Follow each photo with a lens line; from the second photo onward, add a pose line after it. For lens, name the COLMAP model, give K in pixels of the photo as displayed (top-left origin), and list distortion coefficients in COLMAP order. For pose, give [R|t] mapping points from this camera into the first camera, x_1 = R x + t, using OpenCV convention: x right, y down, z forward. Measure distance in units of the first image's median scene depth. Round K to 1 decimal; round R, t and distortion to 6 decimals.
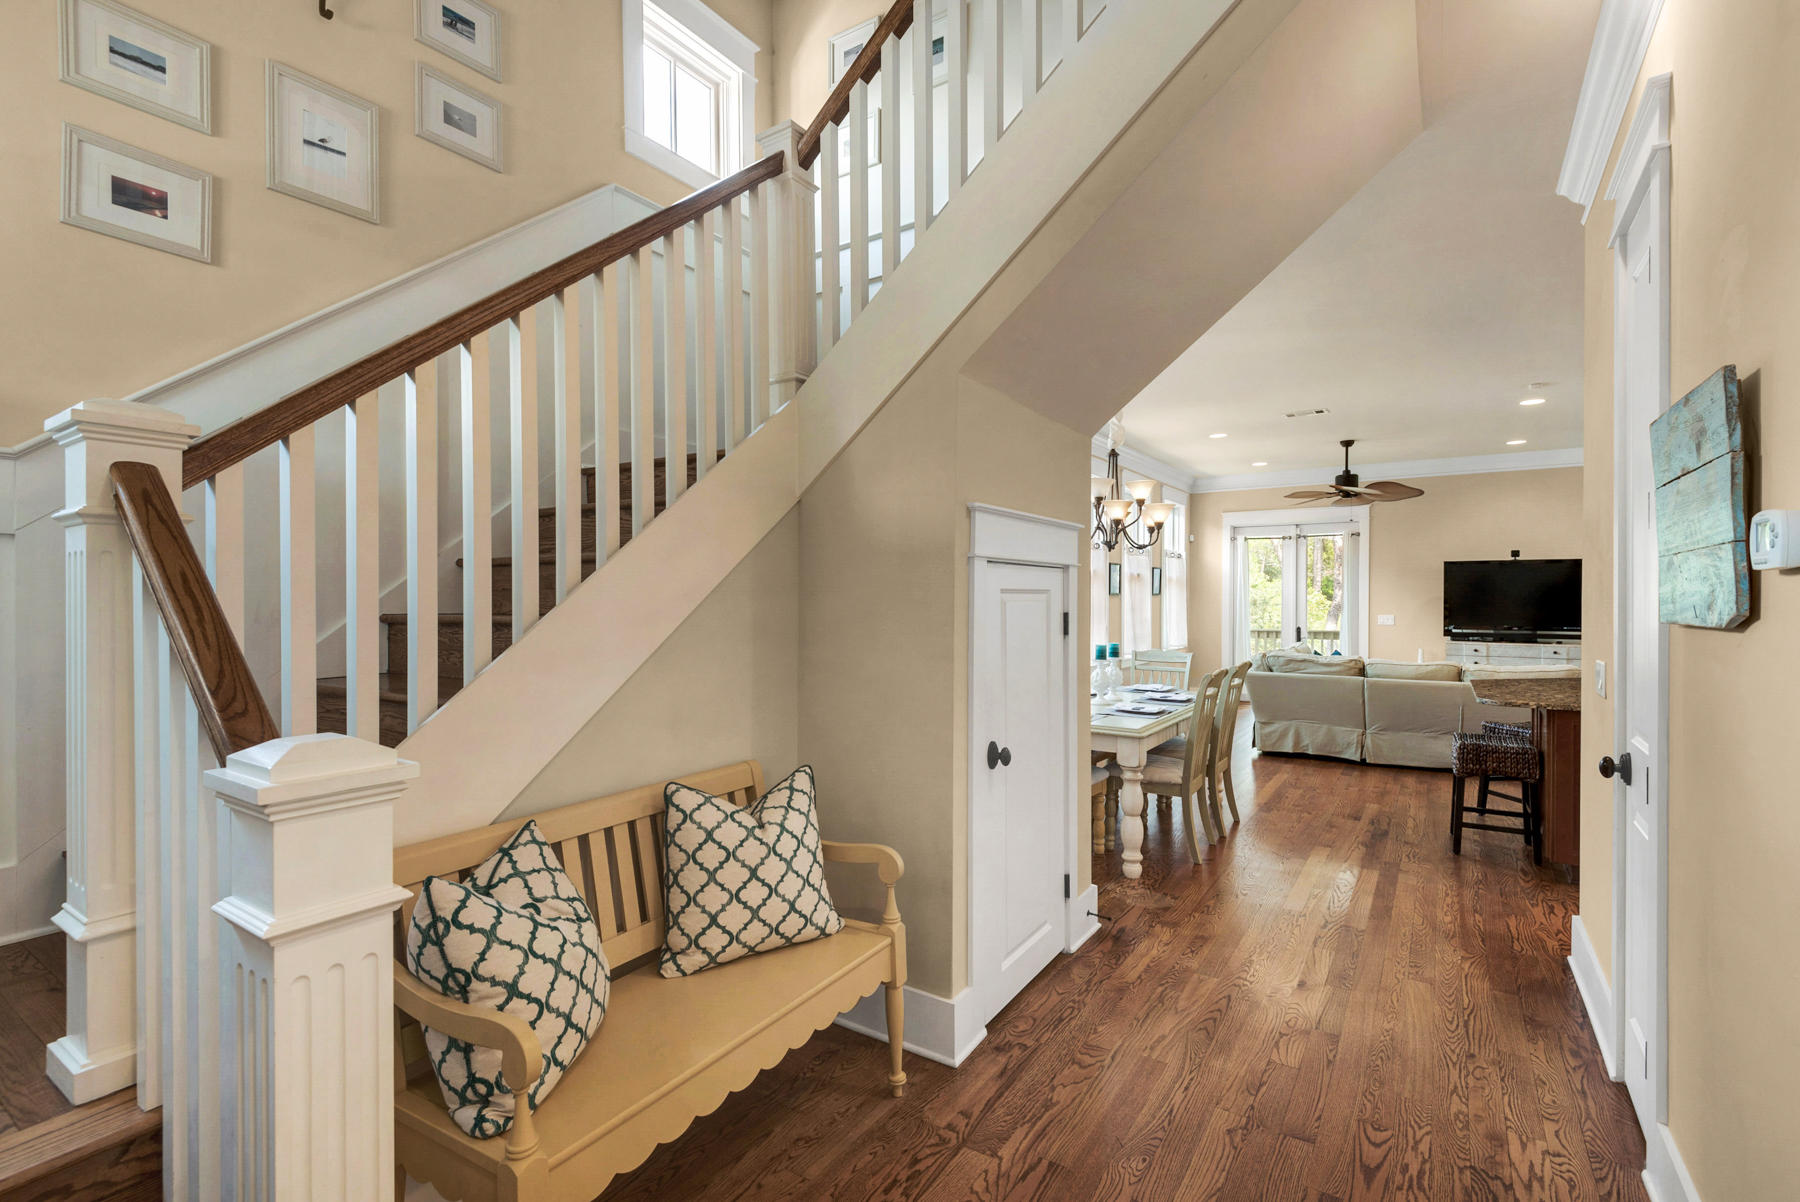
lens RADIAL K [[810.6, 0, 894.8], [0, 810.6, 599.5], [0, 0, 1]] dist [0.023197, -0.014374]
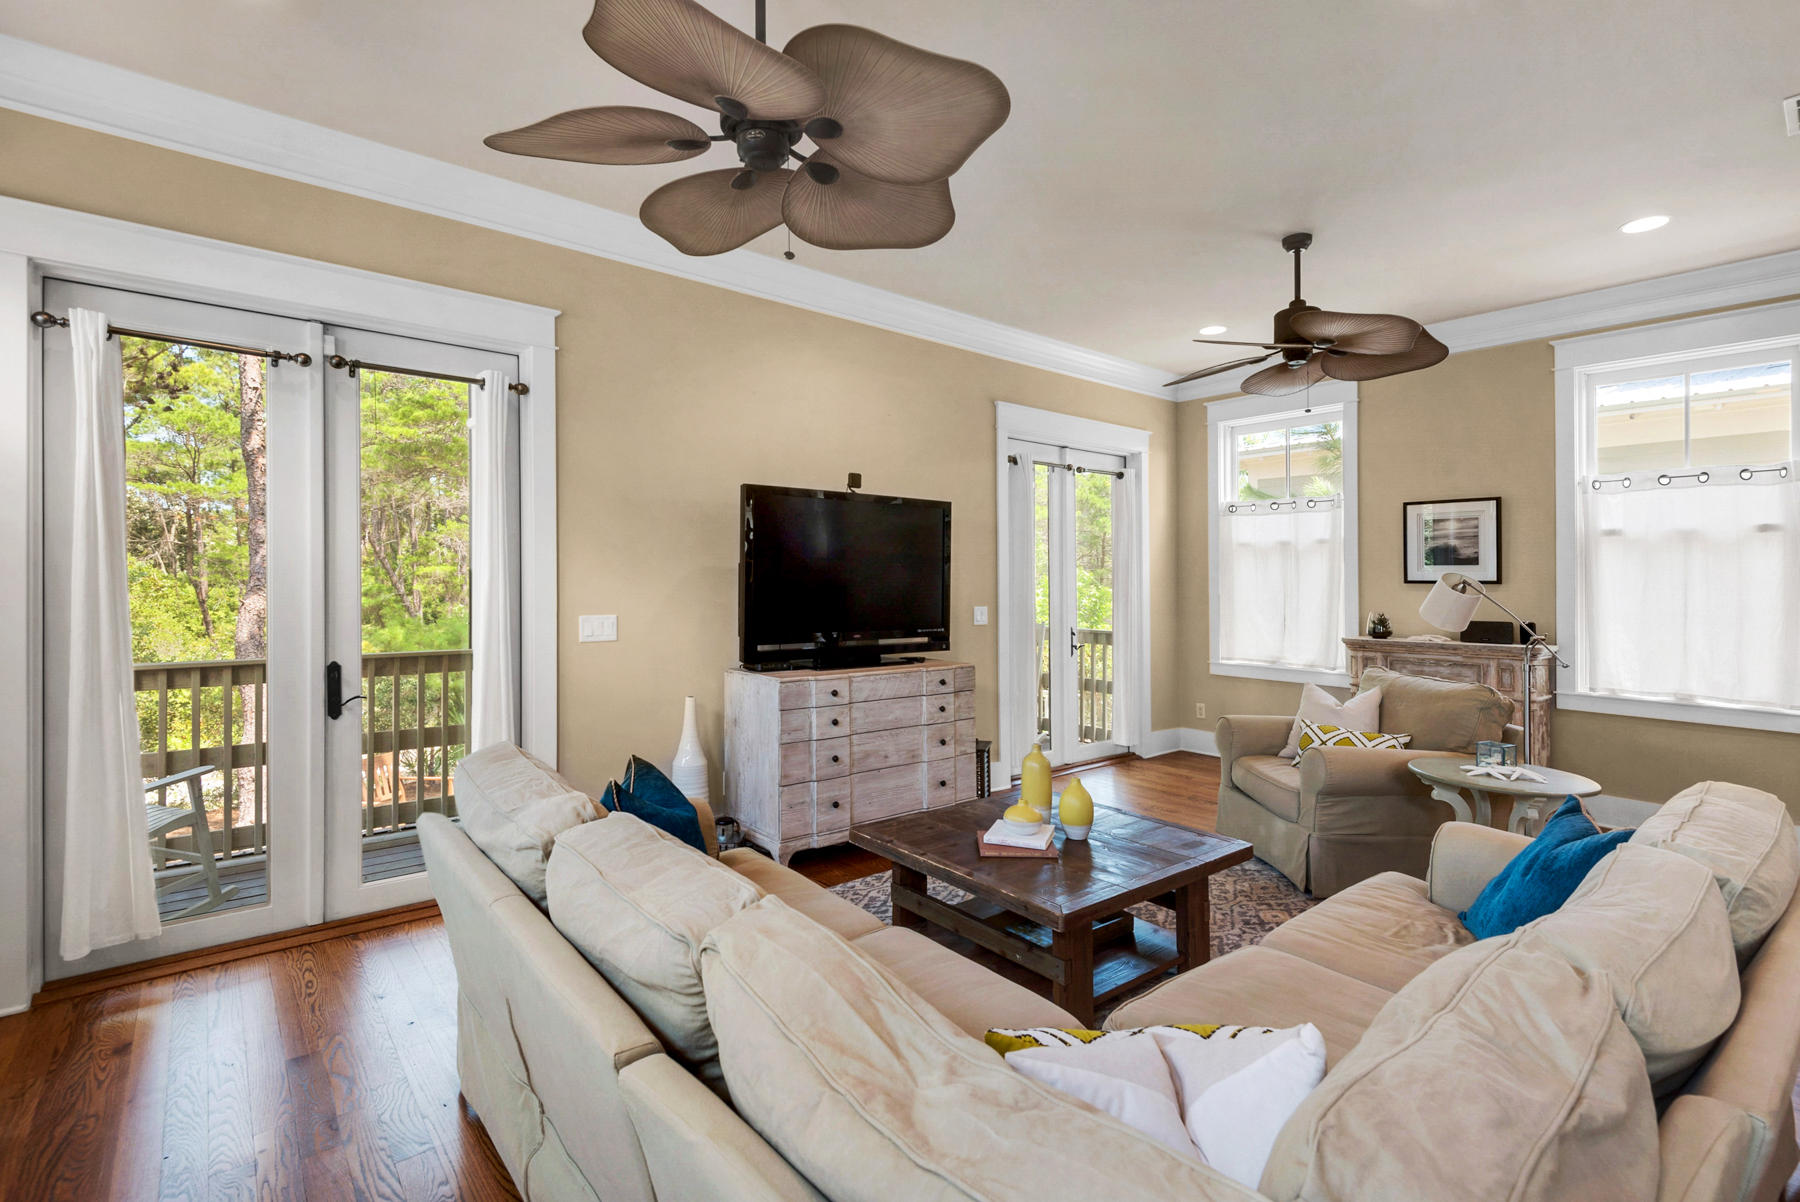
lens RADIAL K [[823.2, 0, 910.9], [0, 823.2, 603.0], [0, 0, 1]] dist [0.033992, -0.016685]
pose [[0.272984, -0.023925, 0.961721, 0.315646], [-0.004151, 0.999652, 0.026047, 0.003338], [-0.962010, -0.011103, 0.272789, 0.871406]]
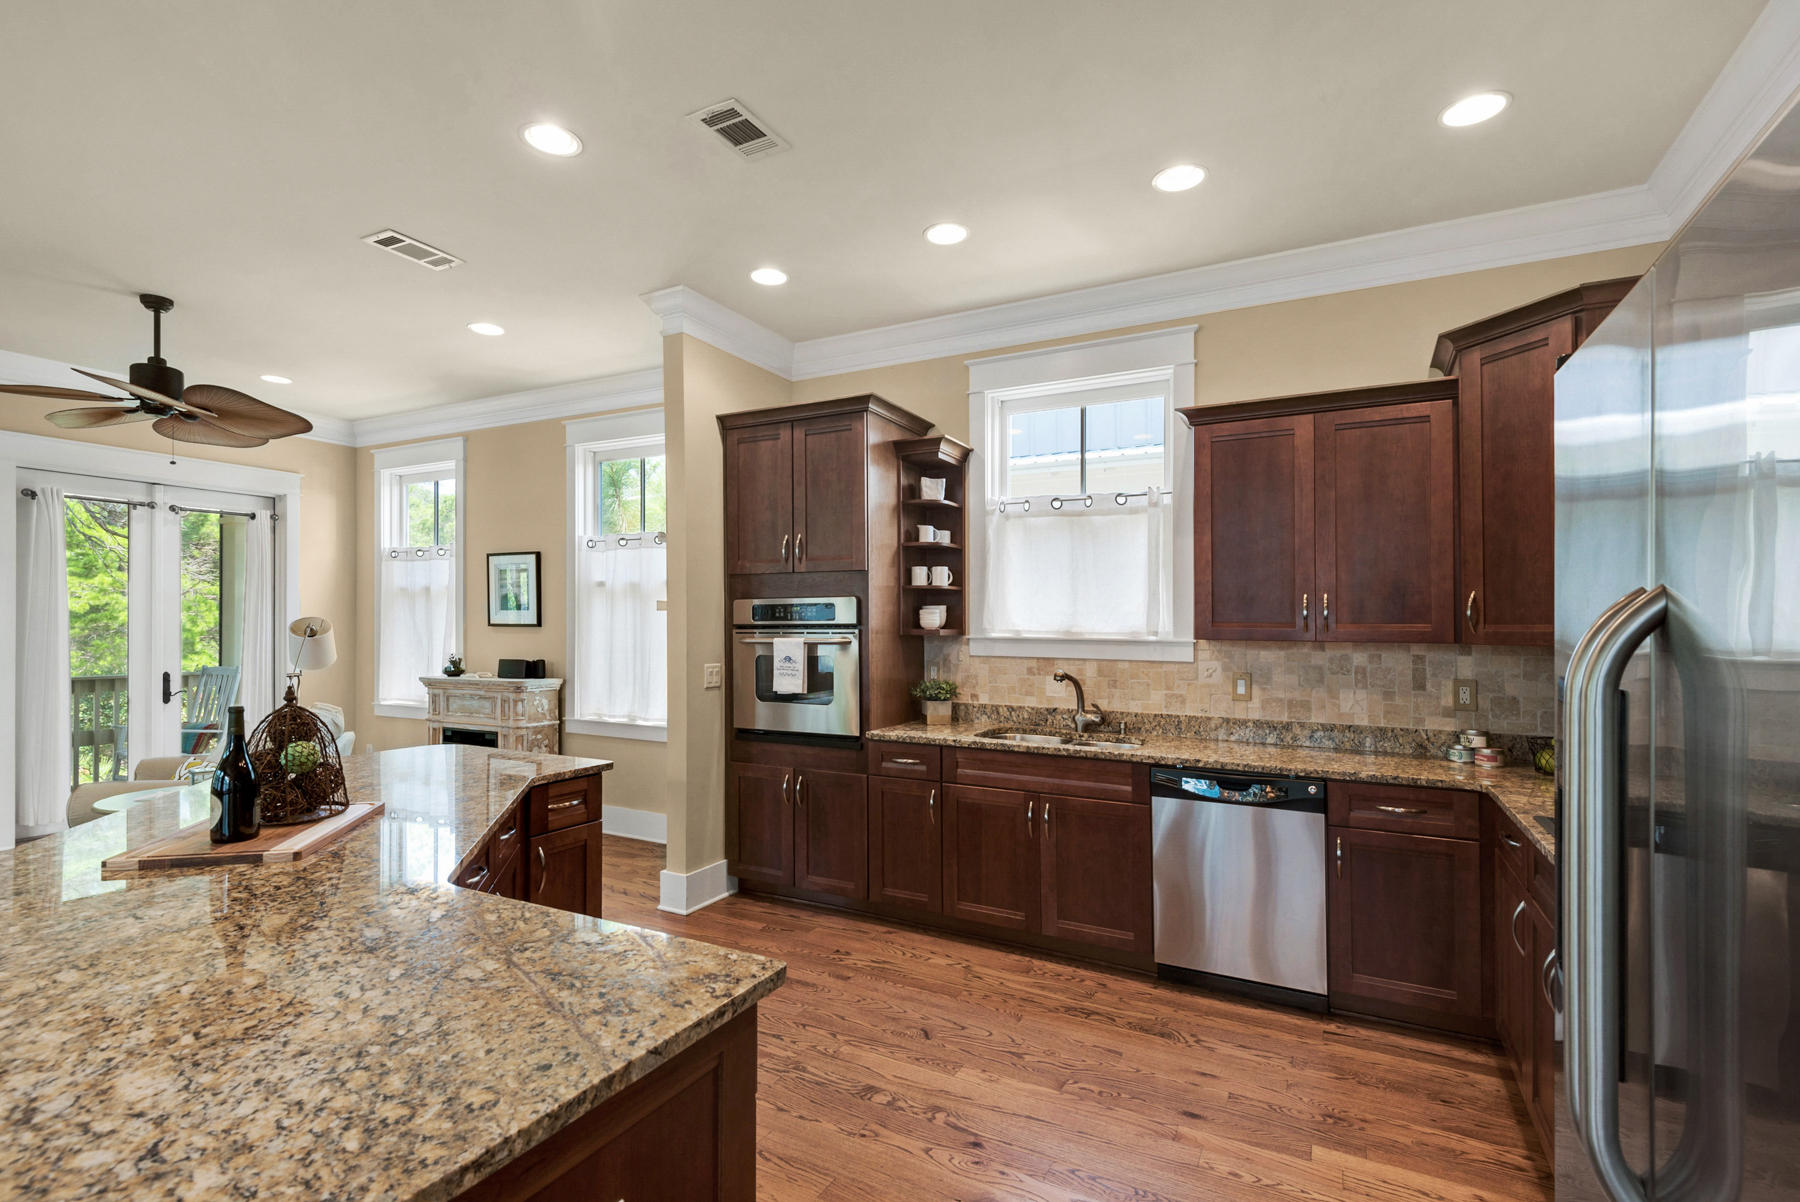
lens RADIAL K [[831.9, 0, 894.4], [0, 831.9, 609.2], [0, 0, 1]] dist [0.027982, -0.000193]
pose [[-0.103664, 0.017813, 0.994453, 0.285282], [-0.003621, 0.999826, -0.018287, 0.000713], [-0.994606, -0.005496, -0.103581, 0.413742]]
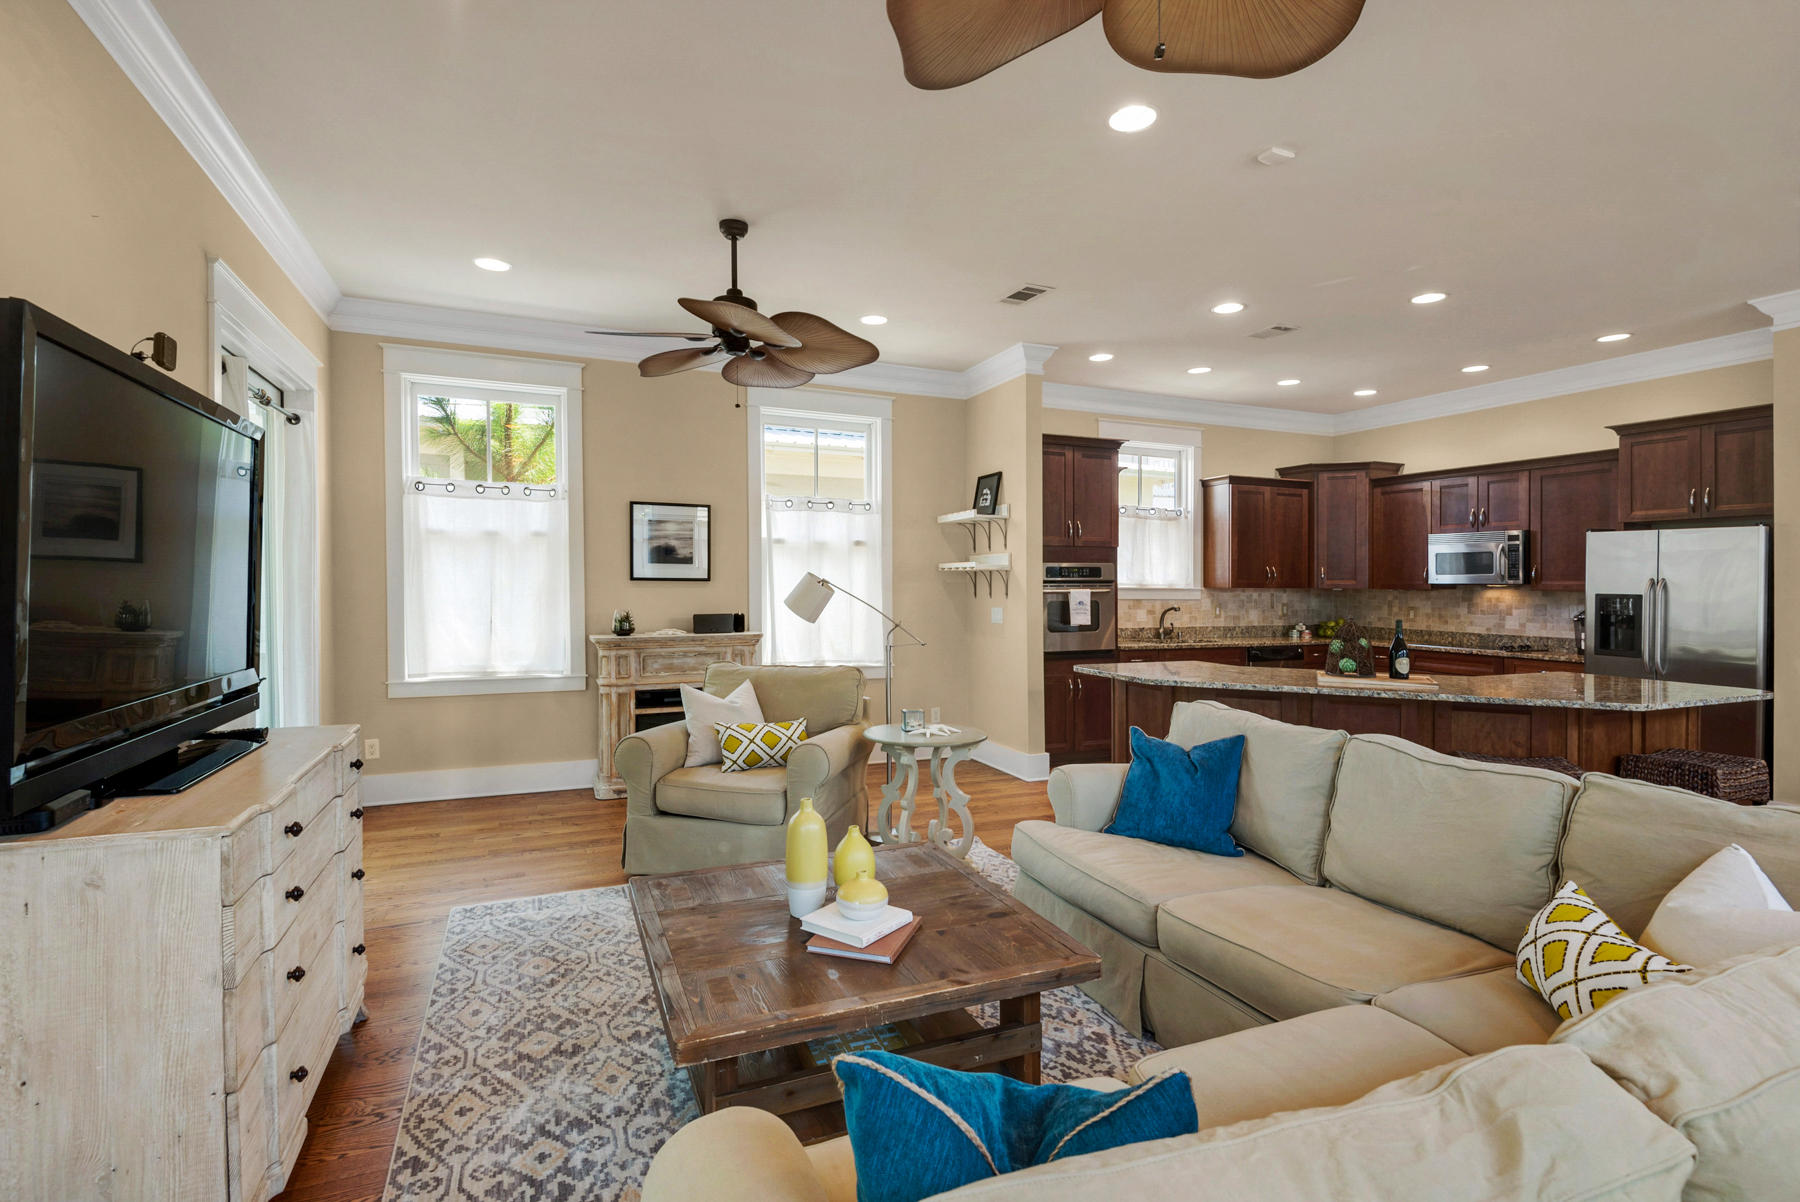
lens RADIAL K [[851.7, 0, 891.6], [0, 851.7, 573.2], [0, 0, 1]] dist [0.030377, -0.029605]
pose [[-0.841332, -0.000716, 0.540519, 0.502917], [-0.005817, 0.999953, -0.007729, 0.001764], [-0.540488, -0.009647, -0.841297, 1.140944]]
